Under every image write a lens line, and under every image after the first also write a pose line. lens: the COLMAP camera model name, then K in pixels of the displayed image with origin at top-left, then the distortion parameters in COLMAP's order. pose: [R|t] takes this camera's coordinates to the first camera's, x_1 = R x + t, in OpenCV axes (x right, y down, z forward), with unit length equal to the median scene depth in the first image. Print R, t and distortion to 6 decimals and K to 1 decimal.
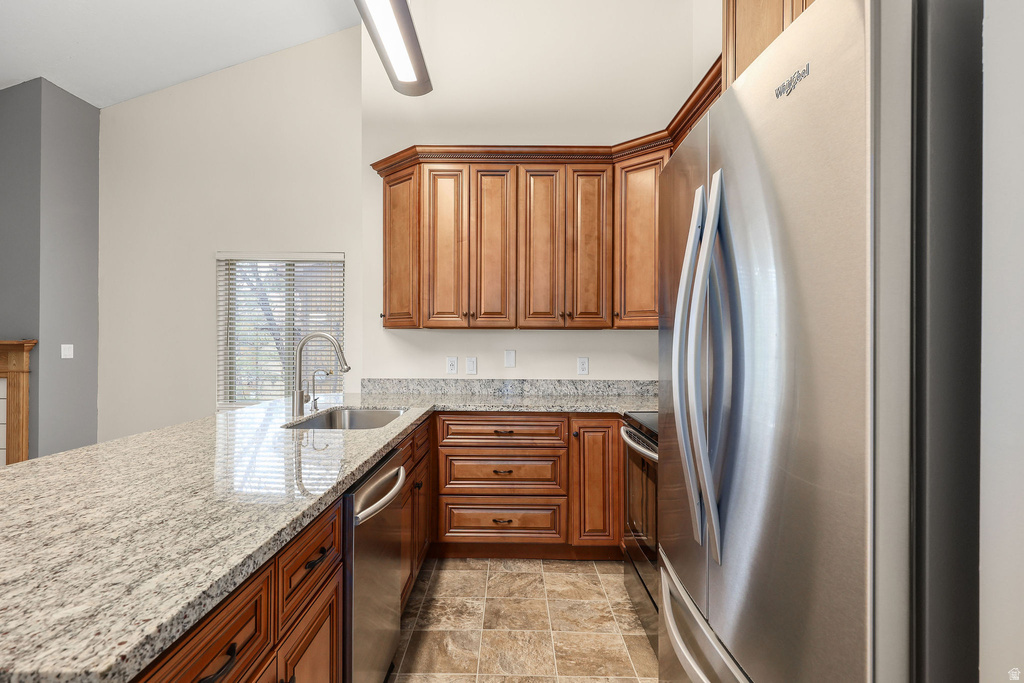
lens RADIAL K [[531.0, 0, 510.3], [0, 531.0, 337.8], [0, 0, 1]] dist [0.003300, 0.000137]
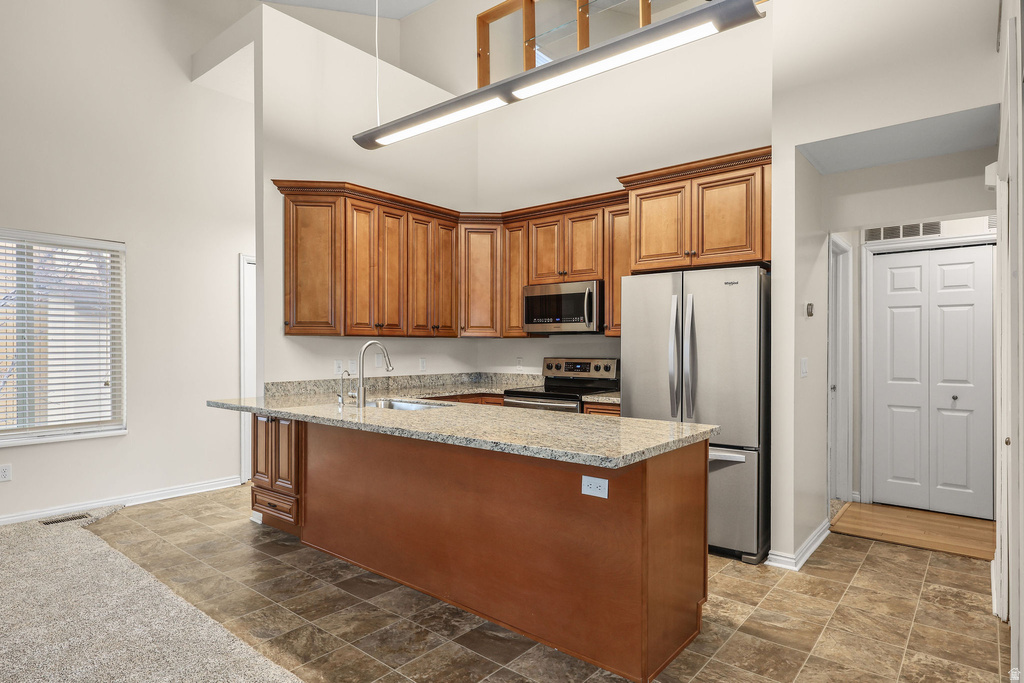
lens RADIAL K [[571.8, 0, 507.2], [0, 571.8, 347.9], [0, 0, 1]] dist [-0.000675, 0.001759]
pose [[0.635340, -0.005963, 0.772209, -0.851031], [-0.007663, 0.999872, 0.014025, -0.011365], [-0.772194, -0.014828, 0.635214, -0.086563]]
